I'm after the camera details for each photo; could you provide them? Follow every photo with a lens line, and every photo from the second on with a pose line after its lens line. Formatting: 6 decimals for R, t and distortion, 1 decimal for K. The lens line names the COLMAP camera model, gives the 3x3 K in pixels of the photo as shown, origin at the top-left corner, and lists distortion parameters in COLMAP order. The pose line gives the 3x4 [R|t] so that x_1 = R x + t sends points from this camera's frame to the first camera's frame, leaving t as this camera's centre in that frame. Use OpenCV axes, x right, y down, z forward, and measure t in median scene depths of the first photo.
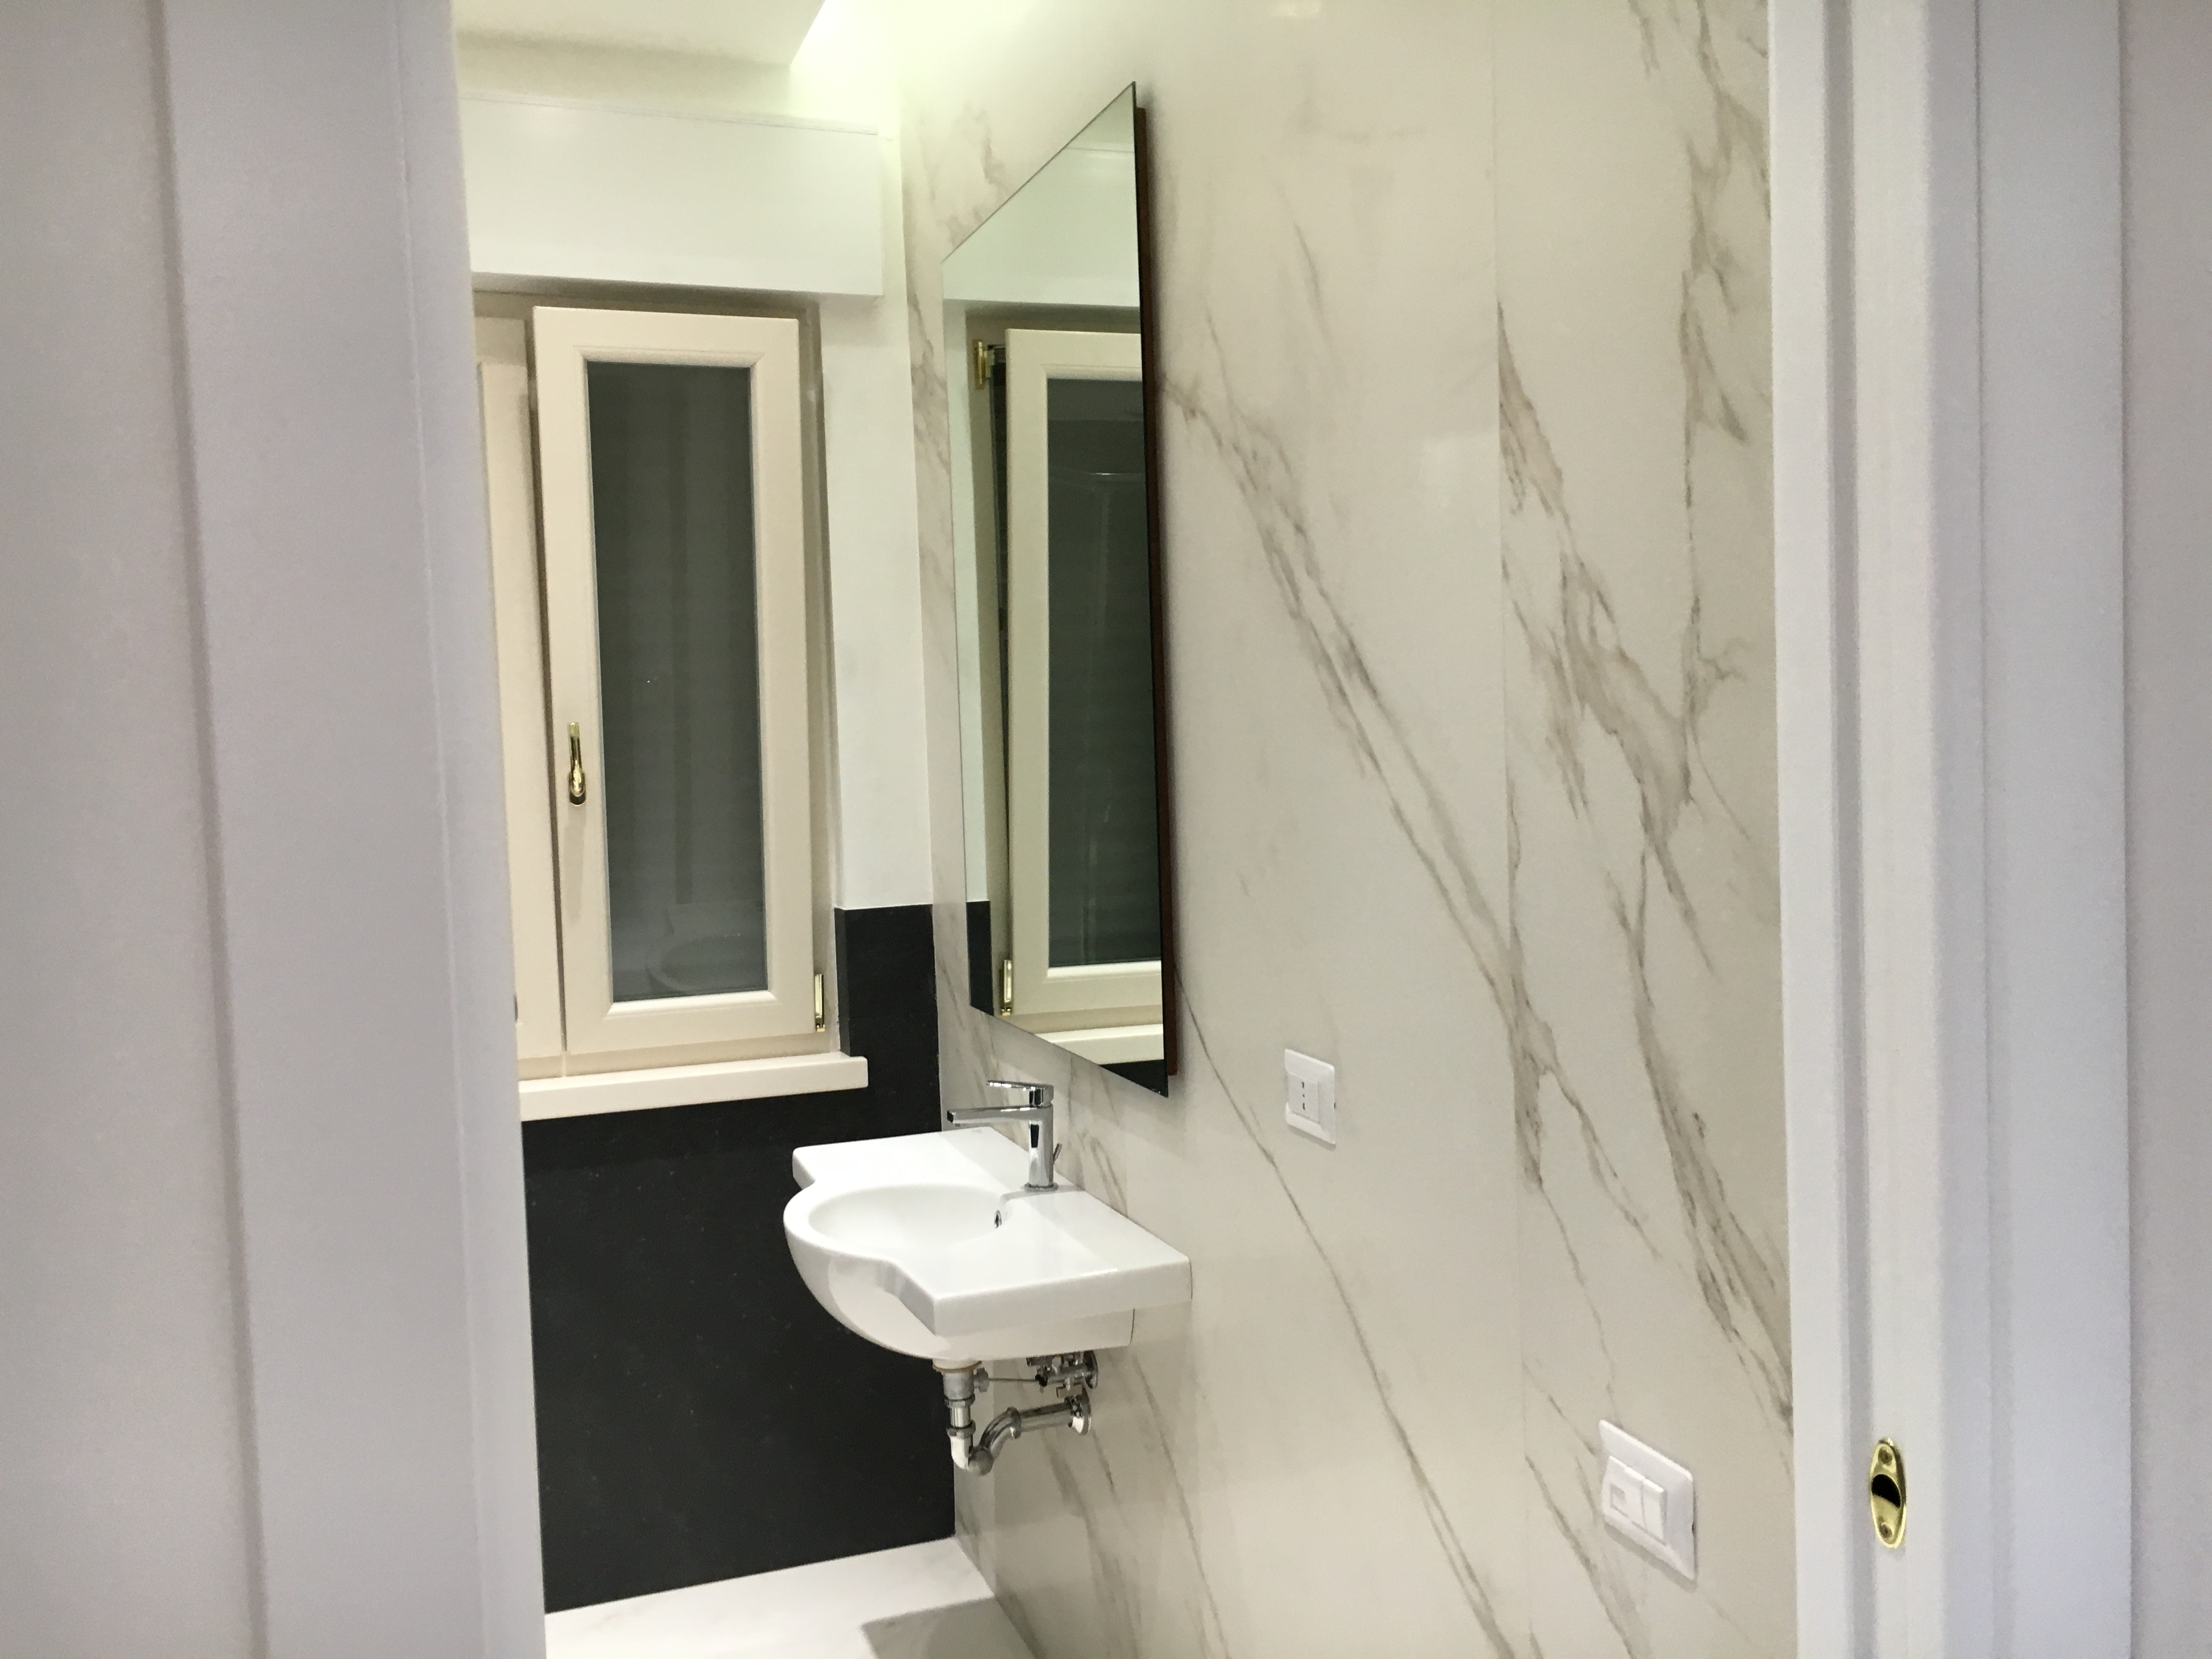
lens RADIAL K [[1902.5, 0, 1106.0], [0, 1902.5, 829.5], [0, 0, 1]] dist [0.059813, 0.004120]
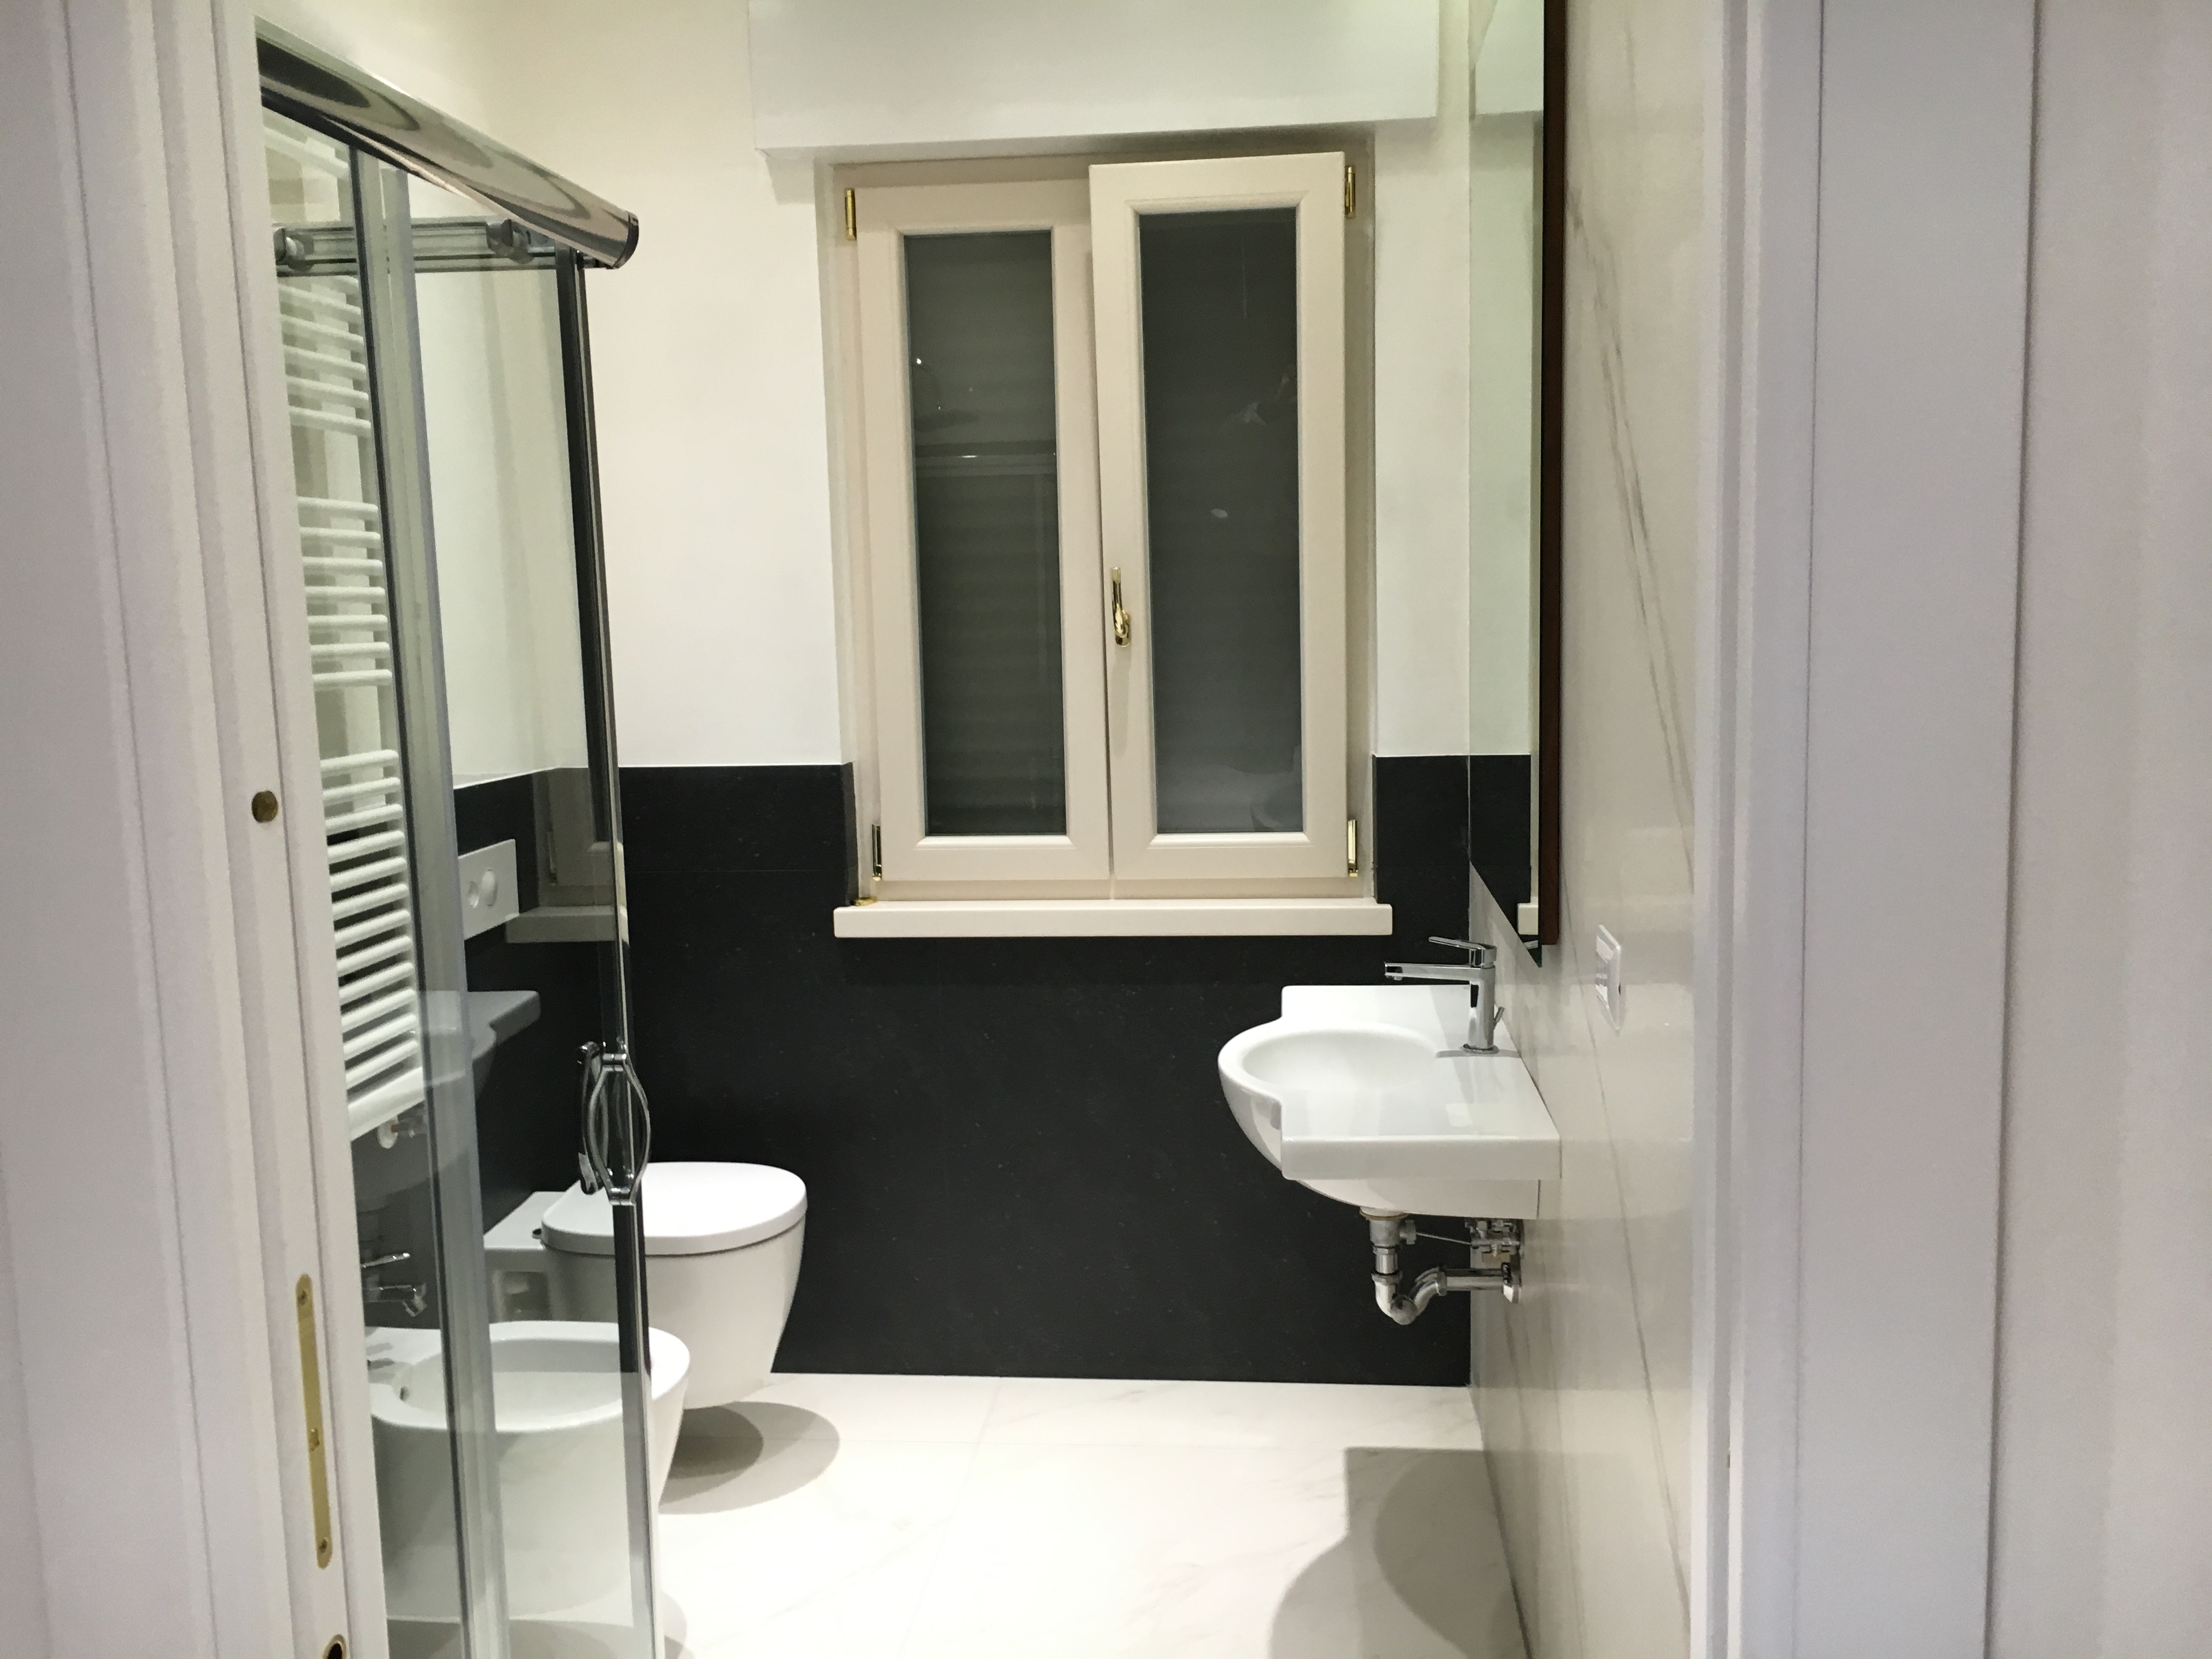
lens RADIAL K [[1896.4, 0, 1106.0], [0, 1896.4, 829.5], [0, 0, 1]] dist [0.080433, 0.003115]
pose [[0.900024, 0.063450, -0.431198, 0.179808], [-0.028564, 0.995807, 0.086911, -0.002920], [0.434904, -0.065905, 0.898062, 0.043295]]
